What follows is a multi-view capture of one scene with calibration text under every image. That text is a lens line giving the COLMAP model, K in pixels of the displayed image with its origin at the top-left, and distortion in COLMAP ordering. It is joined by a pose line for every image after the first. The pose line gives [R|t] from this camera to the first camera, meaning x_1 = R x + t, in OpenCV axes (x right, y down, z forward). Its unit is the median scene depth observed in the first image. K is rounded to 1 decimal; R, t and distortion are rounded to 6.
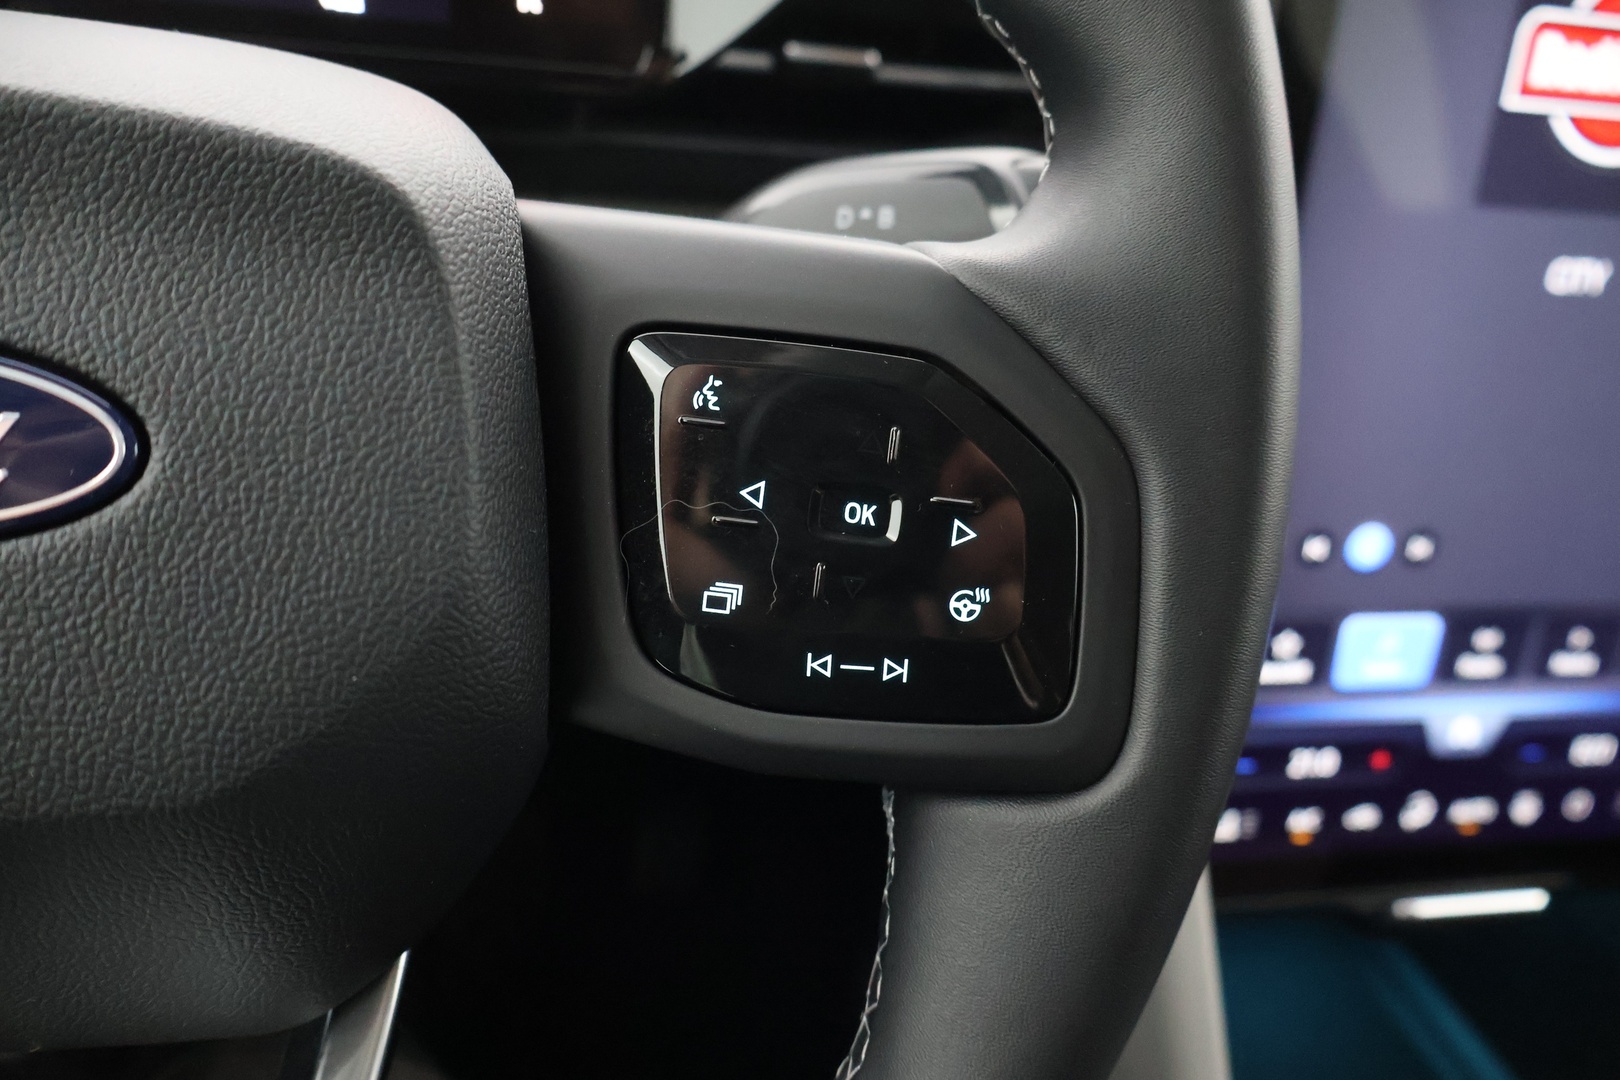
lens RADIAL K [[1444.7, 0, 810.0], [0, 1444.7, 540.0], [0, 0, 1]] dist [-0.010234, -0.005152]
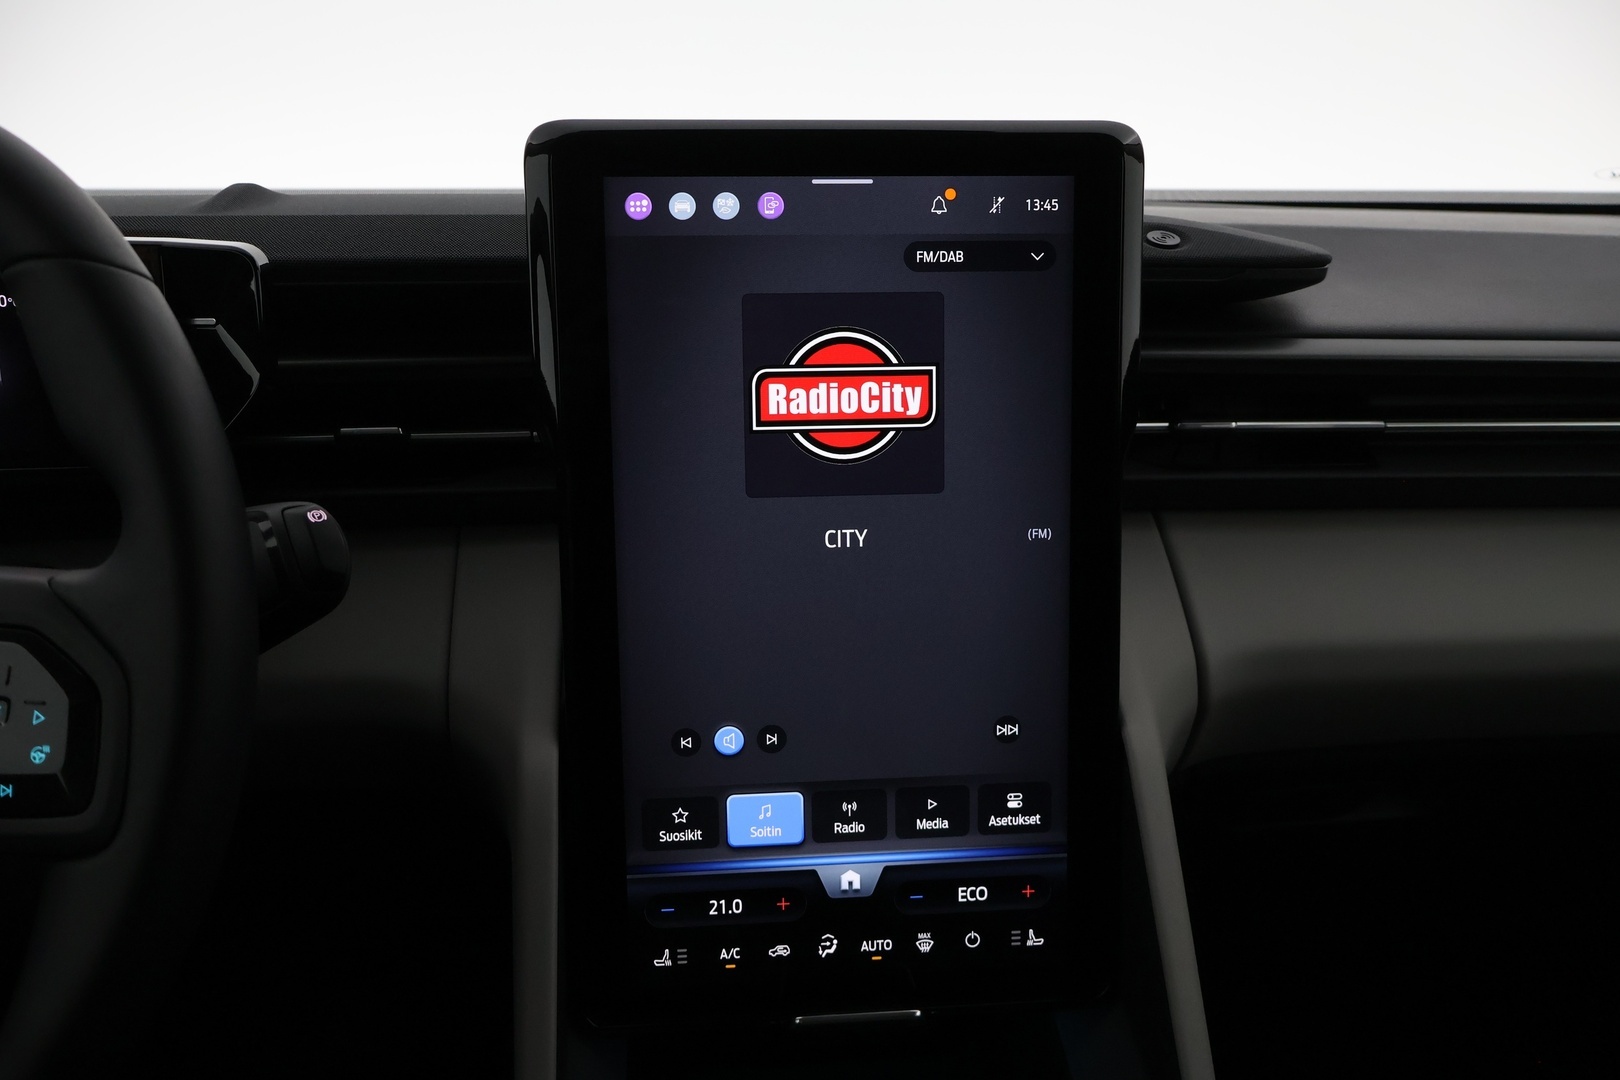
lens RADIAL K [[1444.7, 0, 810.0], [0, 1444.7, 540.0], [0, 0, 1]] dist [-0.010234, -0.005152]
pose [[0.988212, -0.072010, -0.135101, 0.649972], [0.045427, 0.980651, -0.190422, 0.081665], [0.146199, 0.182040, 0.972362, -0.358816]]
